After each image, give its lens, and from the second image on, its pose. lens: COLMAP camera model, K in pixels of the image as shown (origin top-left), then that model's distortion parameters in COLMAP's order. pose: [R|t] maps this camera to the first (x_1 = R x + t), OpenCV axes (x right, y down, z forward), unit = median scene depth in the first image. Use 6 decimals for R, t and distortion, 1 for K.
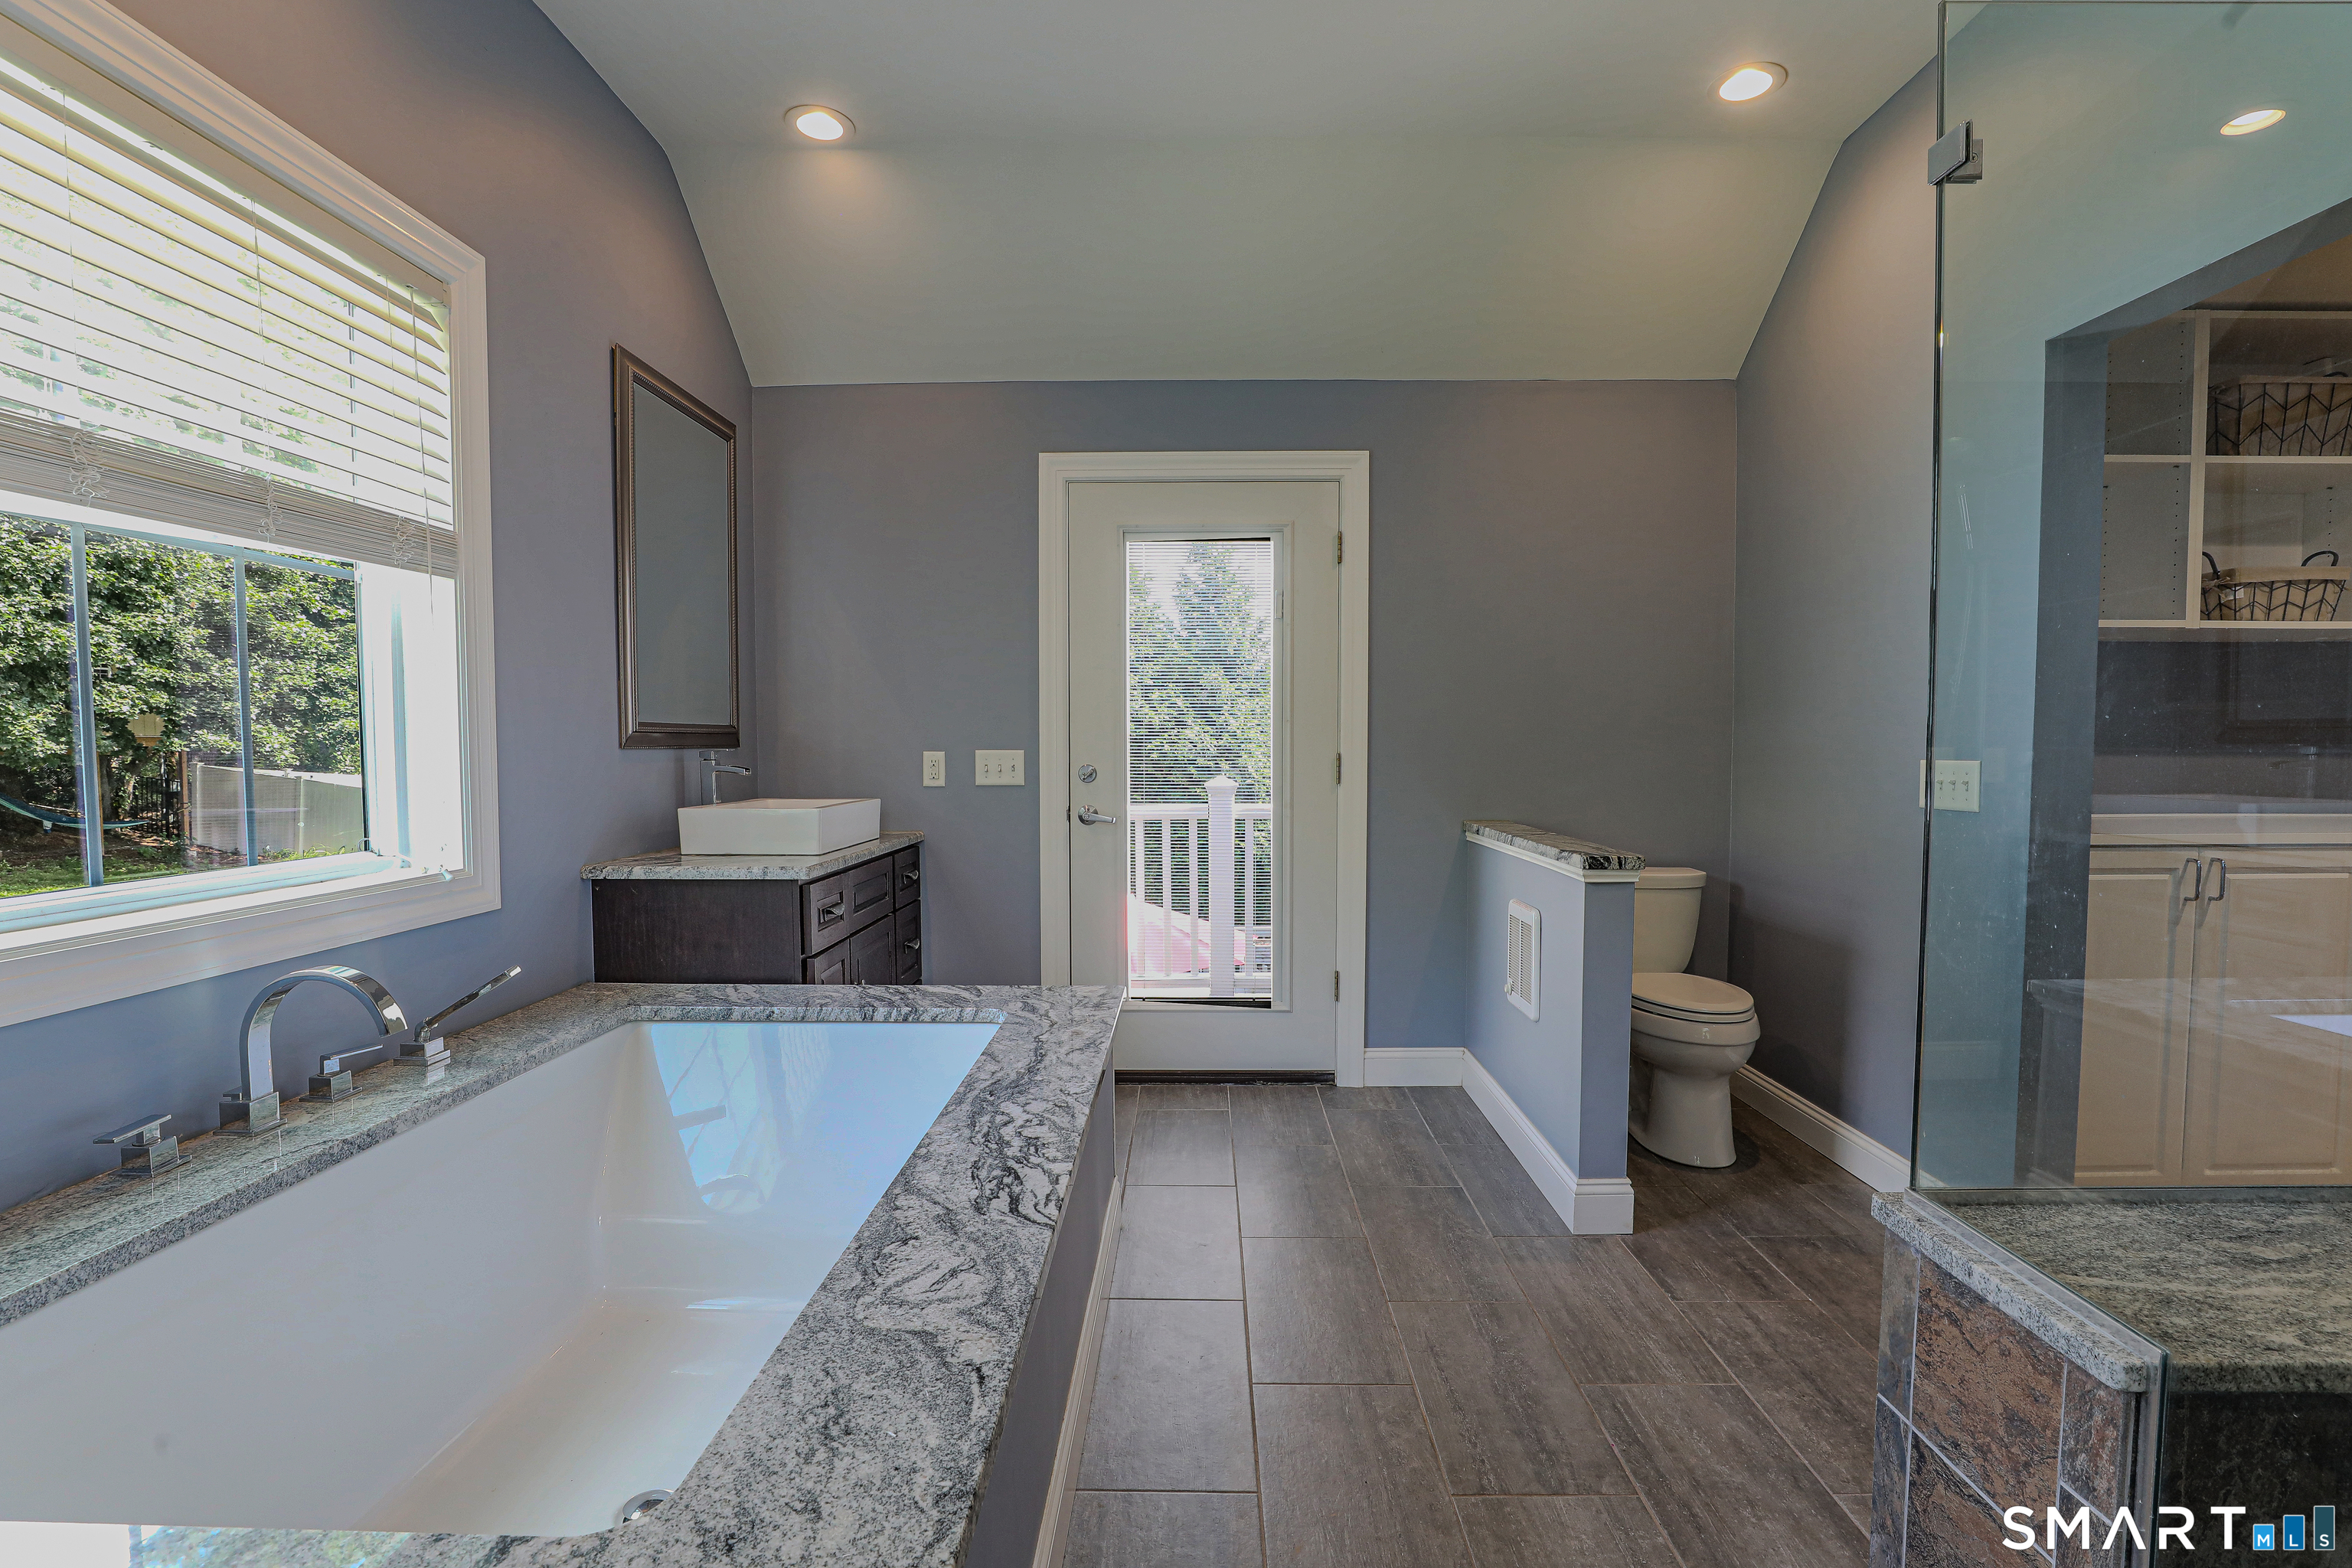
lens RADIAL K [[1080.0, 0, 1185.5], [0, 1080.0, 793.9], [0, 0, 1]] dist [-0.051576, 0.017585]
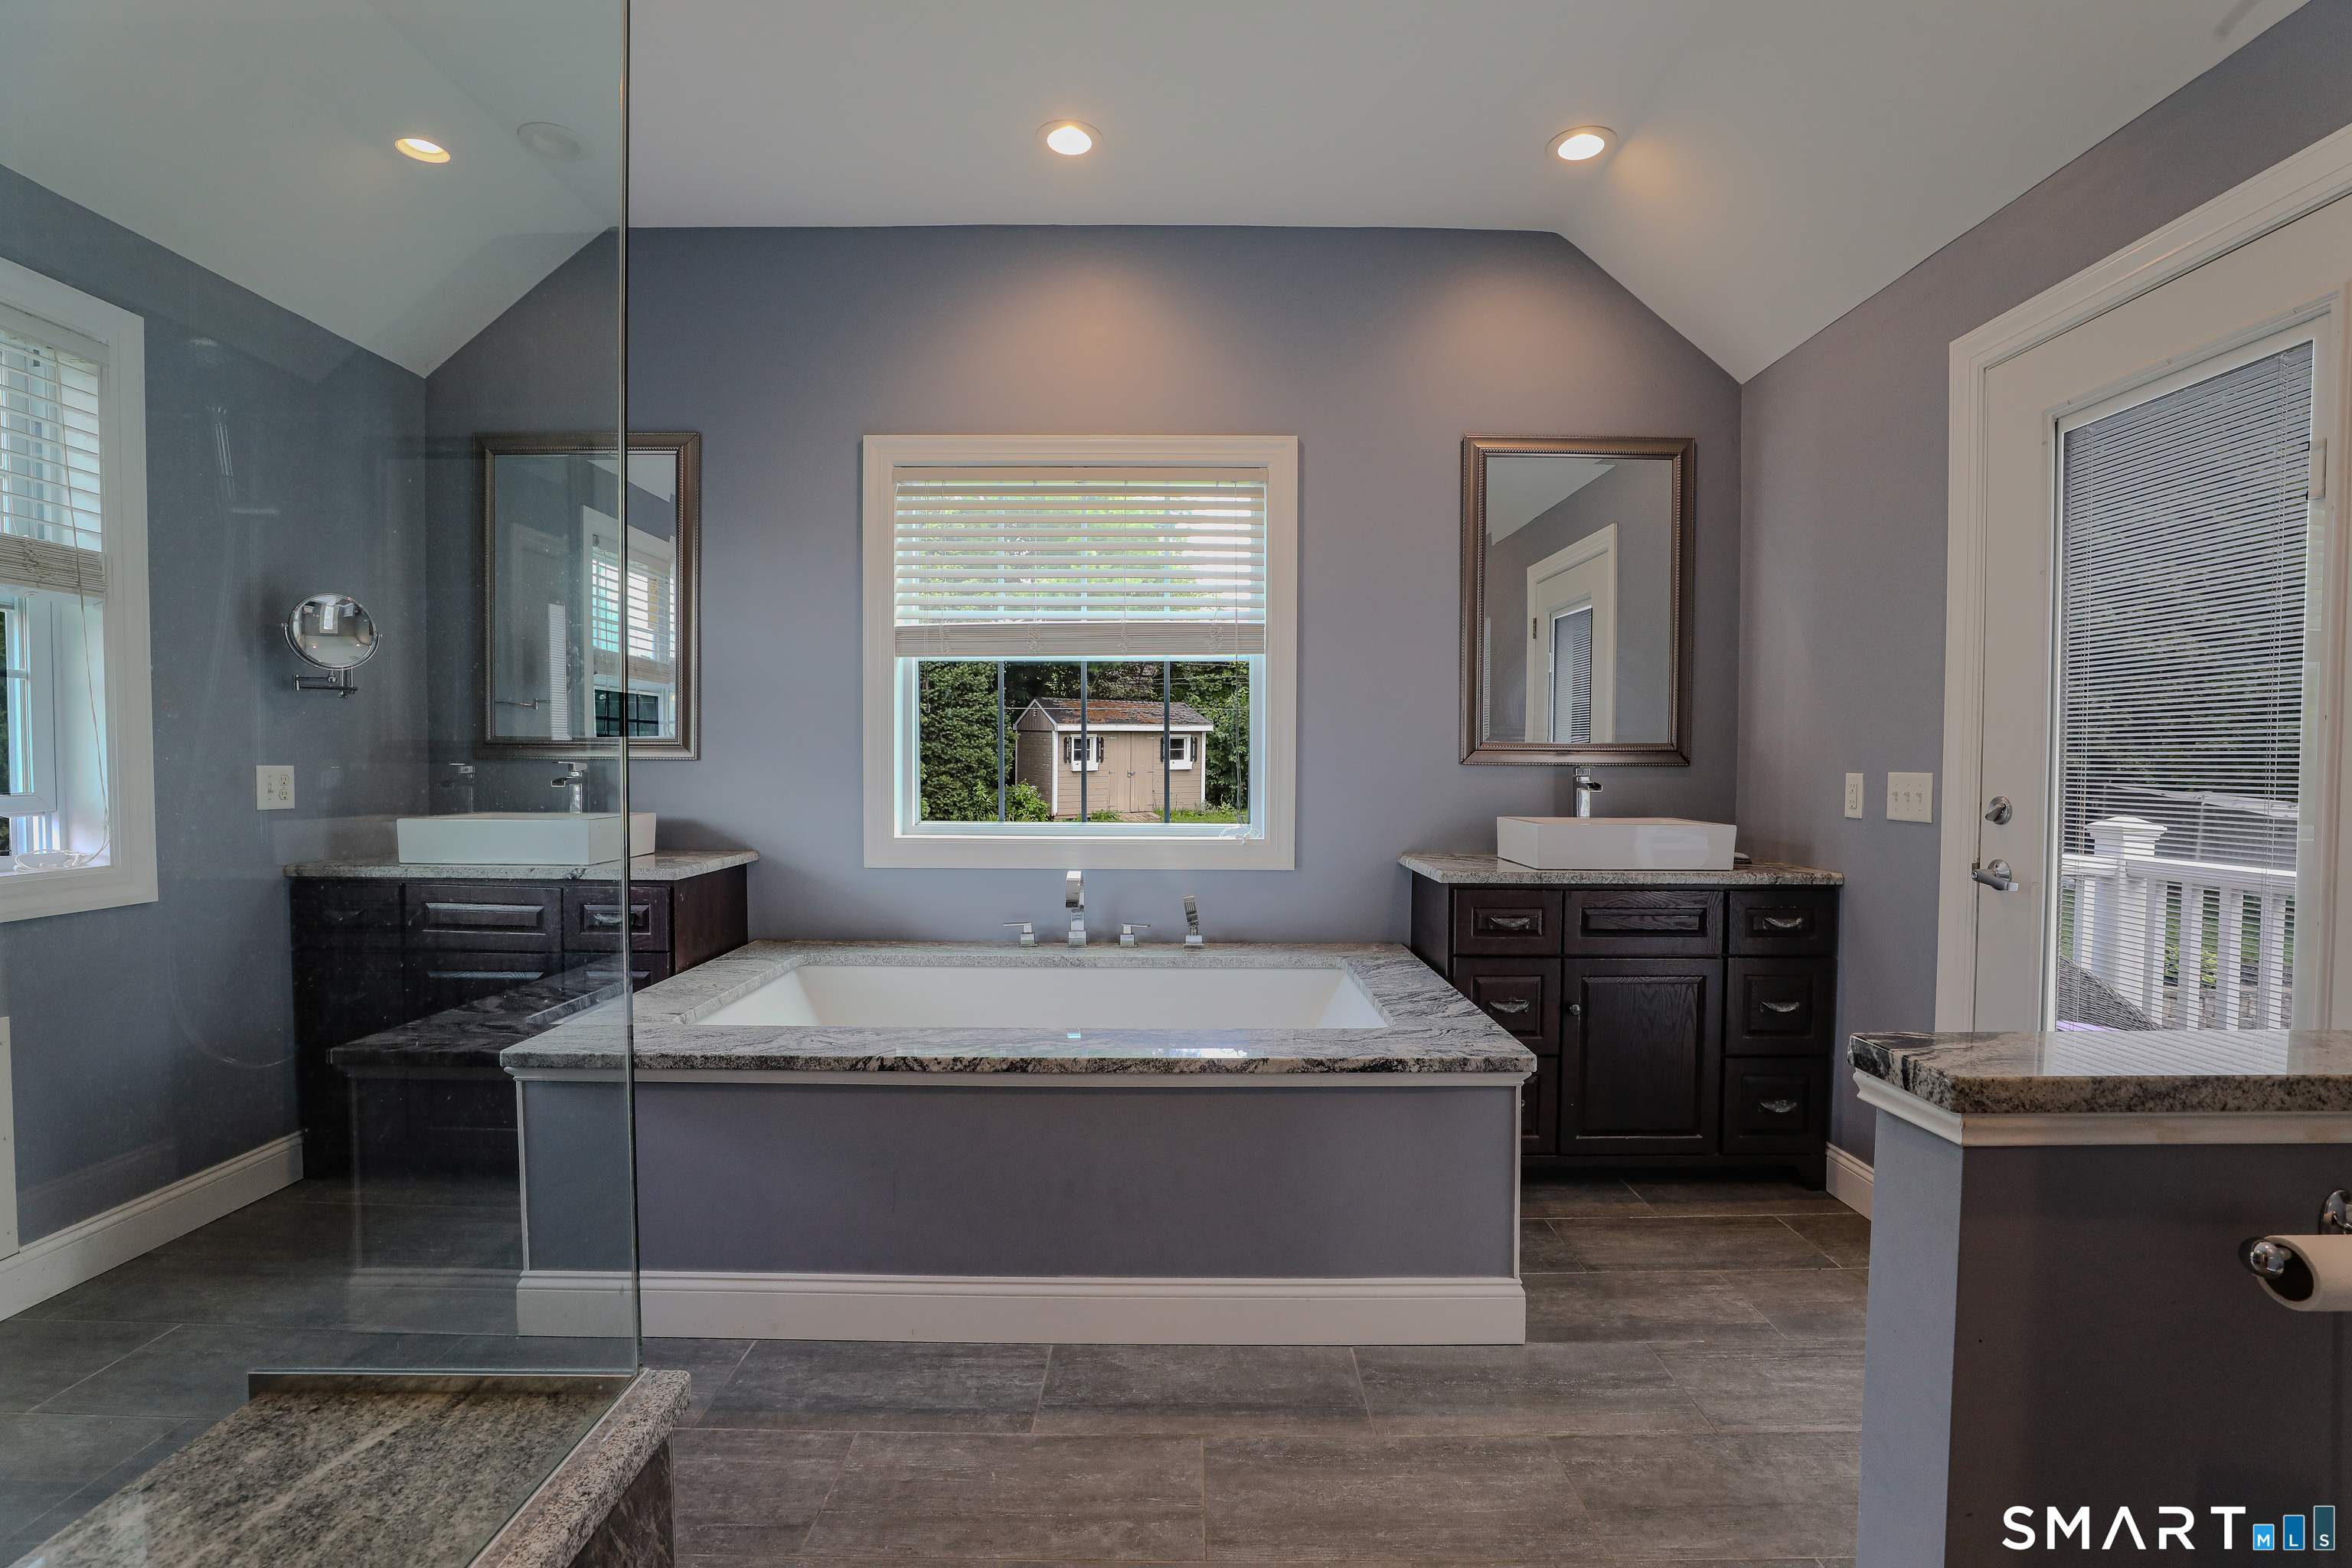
lens RADIAL K [[1080.0, 0, 1185.5], [0, 1080.0, 793.9], [0, 0, 1]] dist [-0.051576, 0.017585]
pose [[0.025893, 0.033153, -0.999115, 0.522573], [-0.053038, 0.998088, 0.031745, -0.022742], [0.998257, 0.052169, 0.027601, 0.494618]]
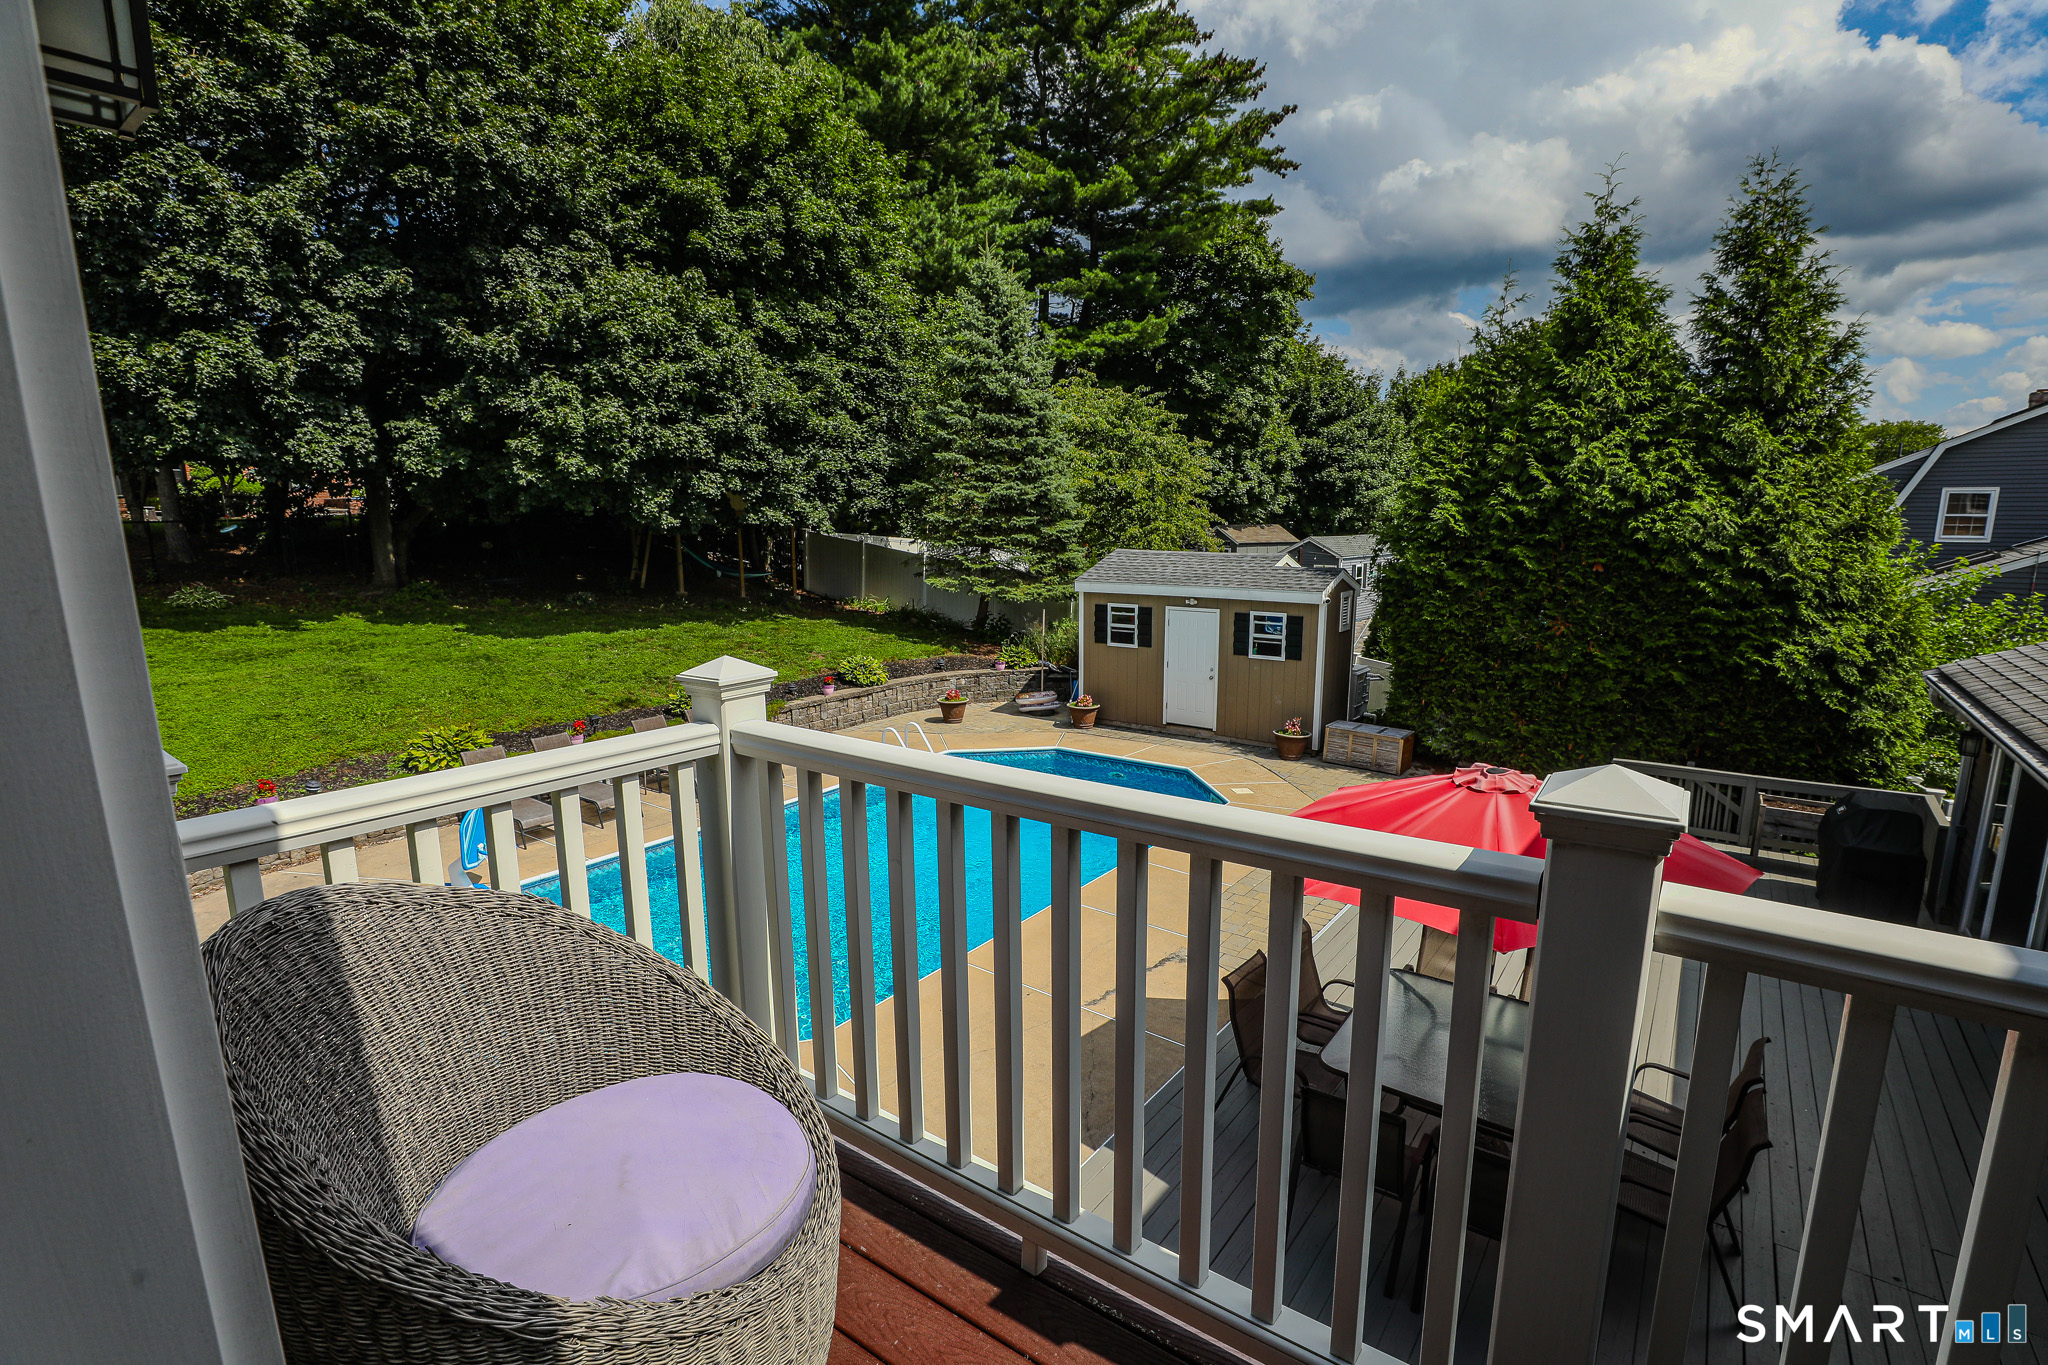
lens RADIAL K [[962.8, 0, 1024.7], [0, 962.8, 705.8], [0, 0, 1]] dist [-0.026325, -0.000017]
pose [[0.821686, 0.108625, -0.559493, 0.019655], [-0.022200, 0.987025, 0.159027, -0.076257], [0.569508, -0.118249, 0.813436, 1.000002]]
